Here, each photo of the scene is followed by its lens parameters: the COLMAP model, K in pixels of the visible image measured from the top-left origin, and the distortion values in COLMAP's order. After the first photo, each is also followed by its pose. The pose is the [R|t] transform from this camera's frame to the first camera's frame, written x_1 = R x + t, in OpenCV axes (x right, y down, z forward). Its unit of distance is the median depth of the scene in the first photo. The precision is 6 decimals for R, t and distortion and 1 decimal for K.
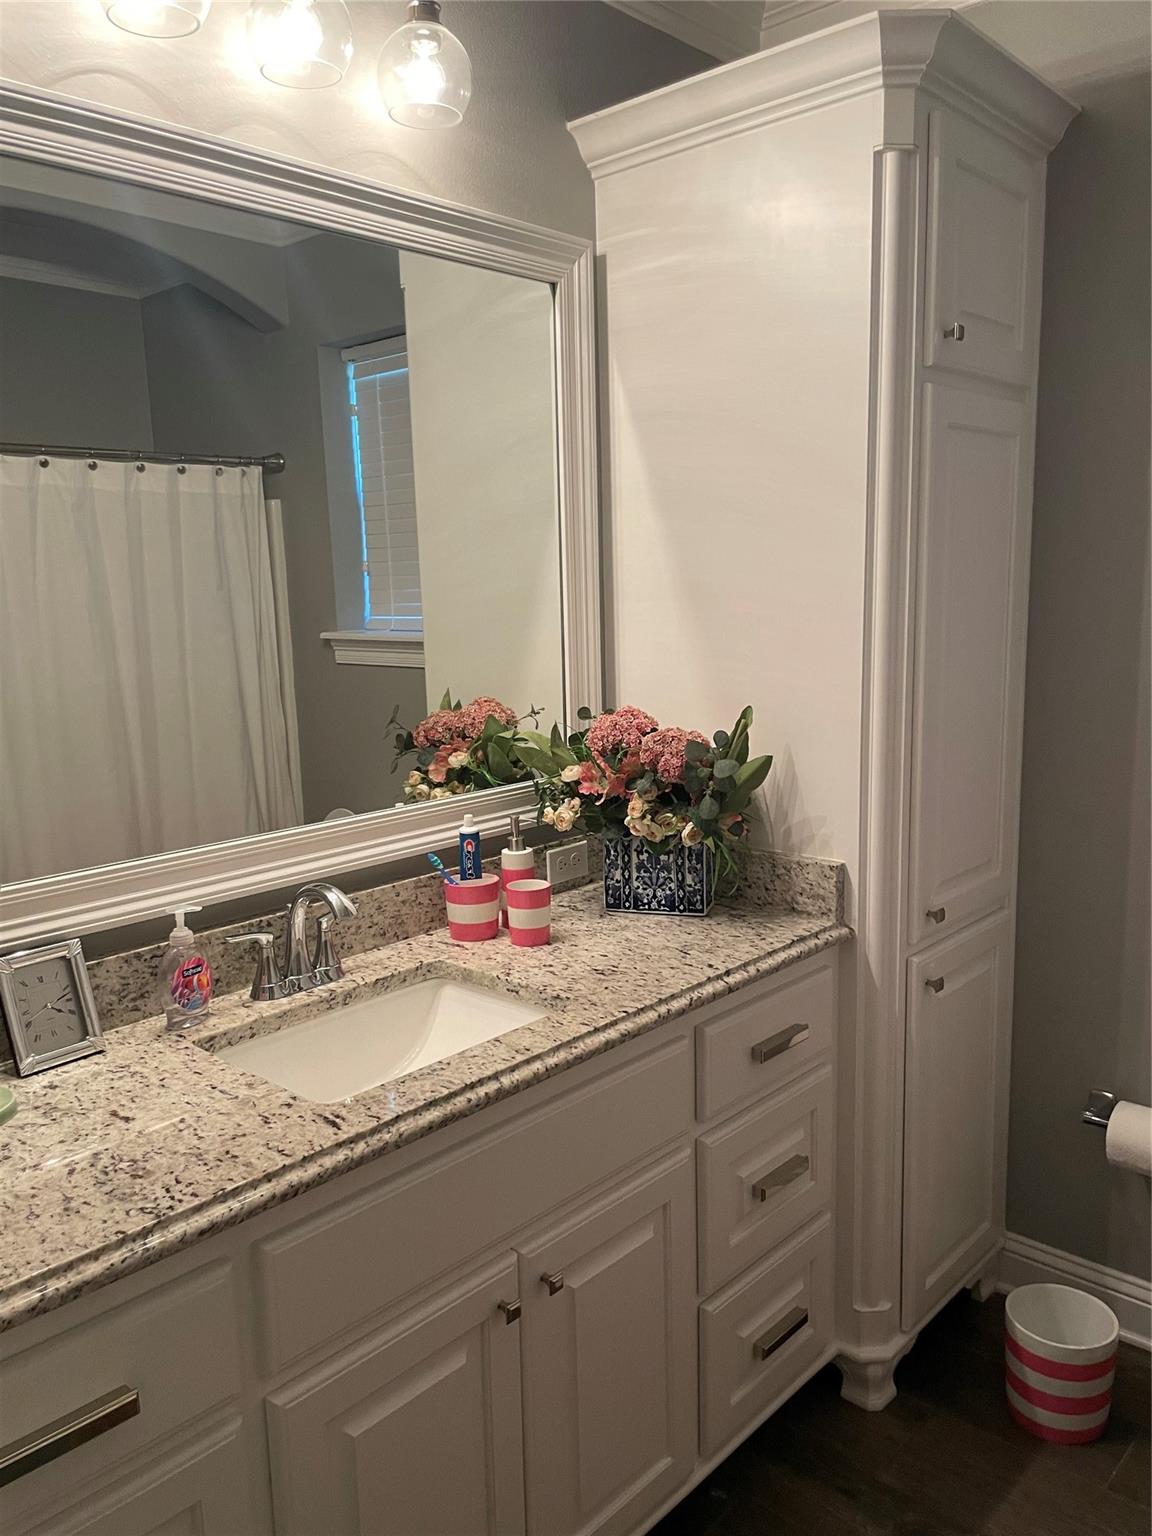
lens RADIAL K [[1167.1, 0, 577.6], [0, 1167.1, 789.1], [0, 0, 1]] dist [0.095690, -0.137848]
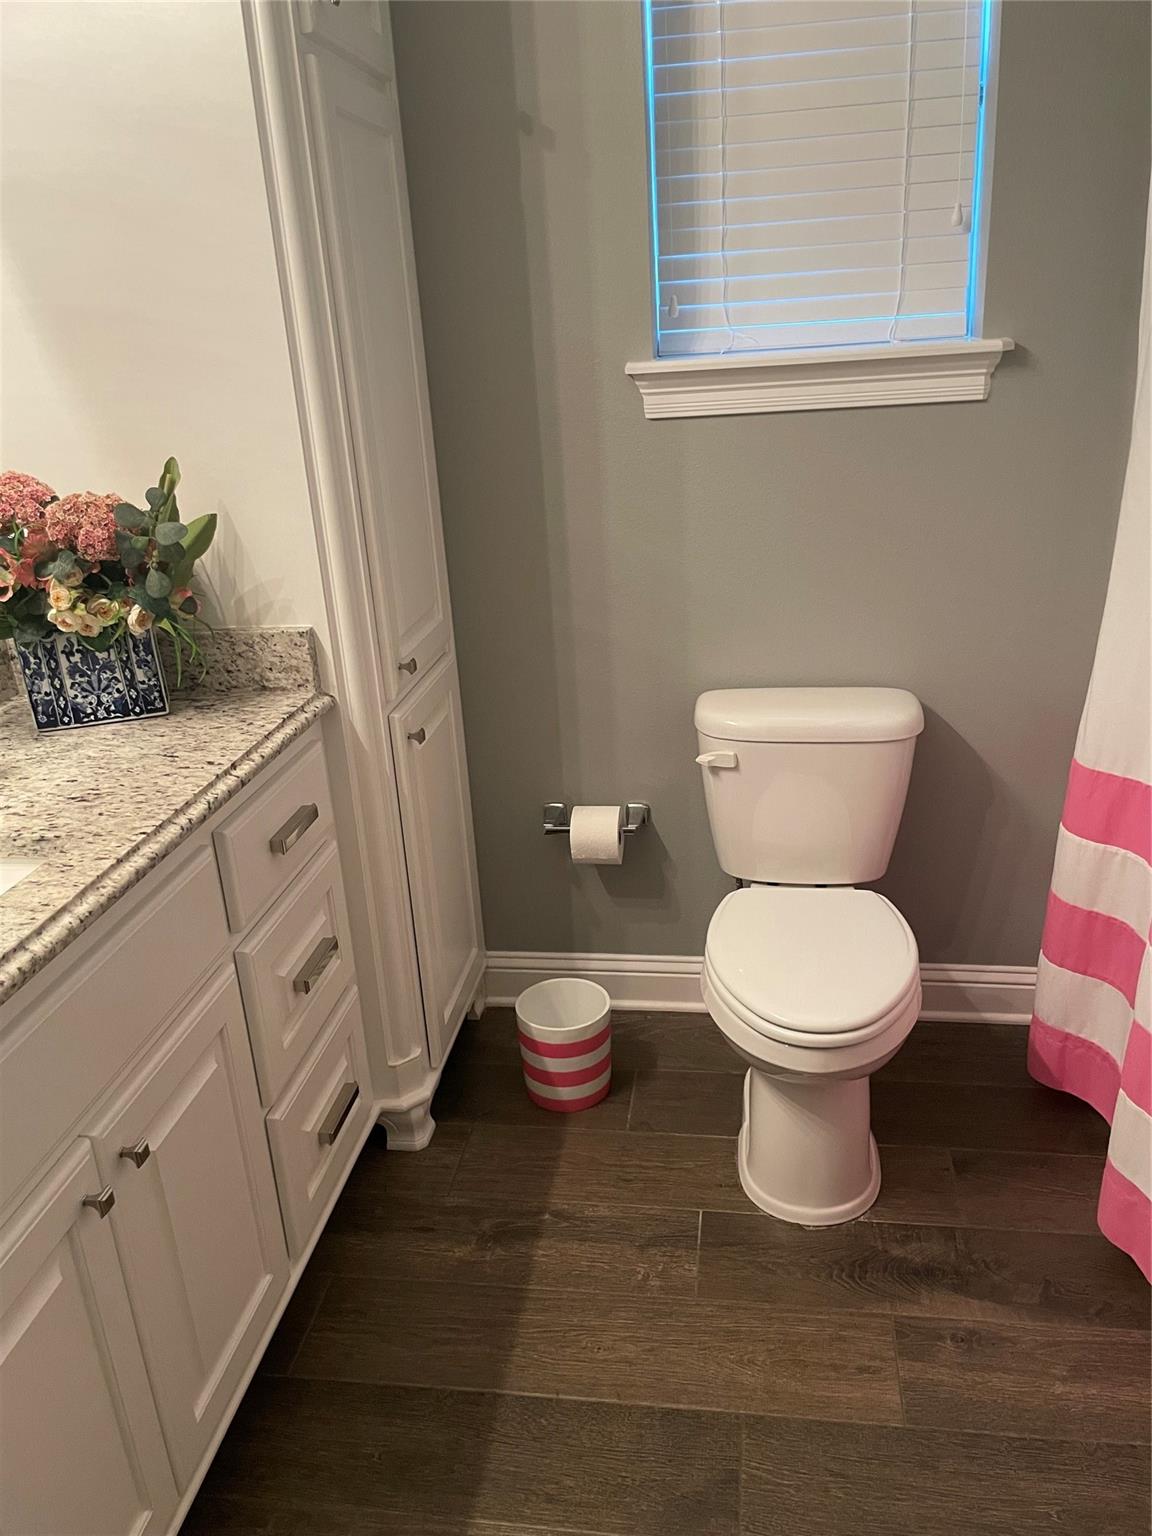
lens RADIAL K [[1167.1, 0, 577.6], [0, 1167.1, 789.1], [0, 0, 1]] dist [0.095690, -0.137848]
pose [[0.822971, -0.229164, 0.519811, -0.109358], [0.135234, 0.967750, 0.212538, 0.018458], [-0.551753, -0.104616, 0.827420, 0.109754]]
